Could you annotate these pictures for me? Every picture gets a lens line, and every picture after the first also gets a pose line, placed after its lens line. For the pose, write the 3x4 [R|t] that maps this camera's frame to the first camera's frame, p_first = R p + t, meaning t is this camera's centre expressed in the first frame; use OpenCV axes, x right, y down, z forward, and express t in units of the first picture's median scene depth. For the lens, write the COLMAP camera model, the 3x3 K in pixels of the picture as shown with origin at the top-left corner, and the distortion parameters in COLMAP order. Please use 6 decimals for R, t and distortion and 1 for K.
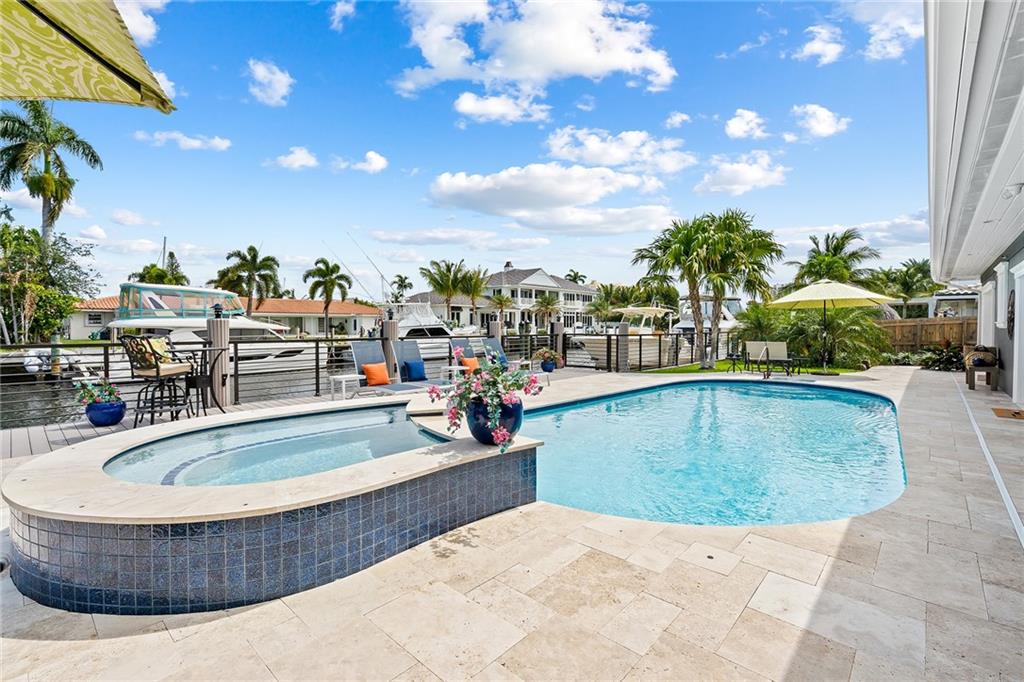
lens RADIAL K [[460.2, 0, 512.0], [0, 460.2, 341.0], [0, 0, 1]] dist [0.001038, 0.000331]
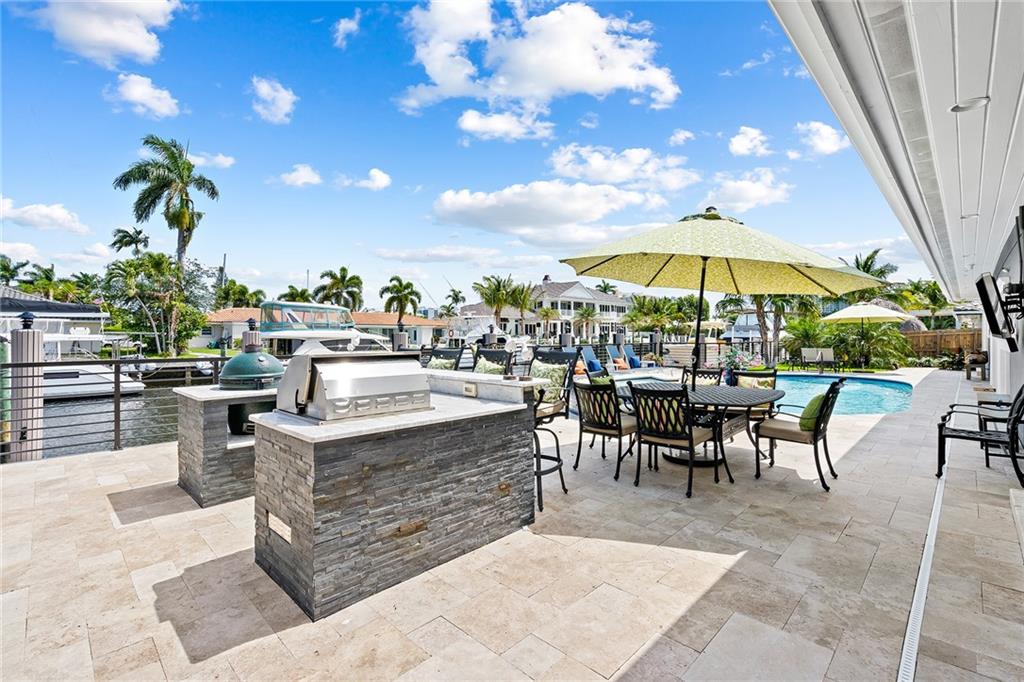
lens RADIAL K [[465.5, 0, 512.0], [0, 465.5, 341.0], [0, 0, 1]] dist [-0.002386, -0.000221]
pose [[0.999267, -0.001105, -0.038277, -0.096180], [0.000256, 0.999754, -0.022180, 0.003650], [0.038292, 0.022153, 0.999021, -0.130231]]
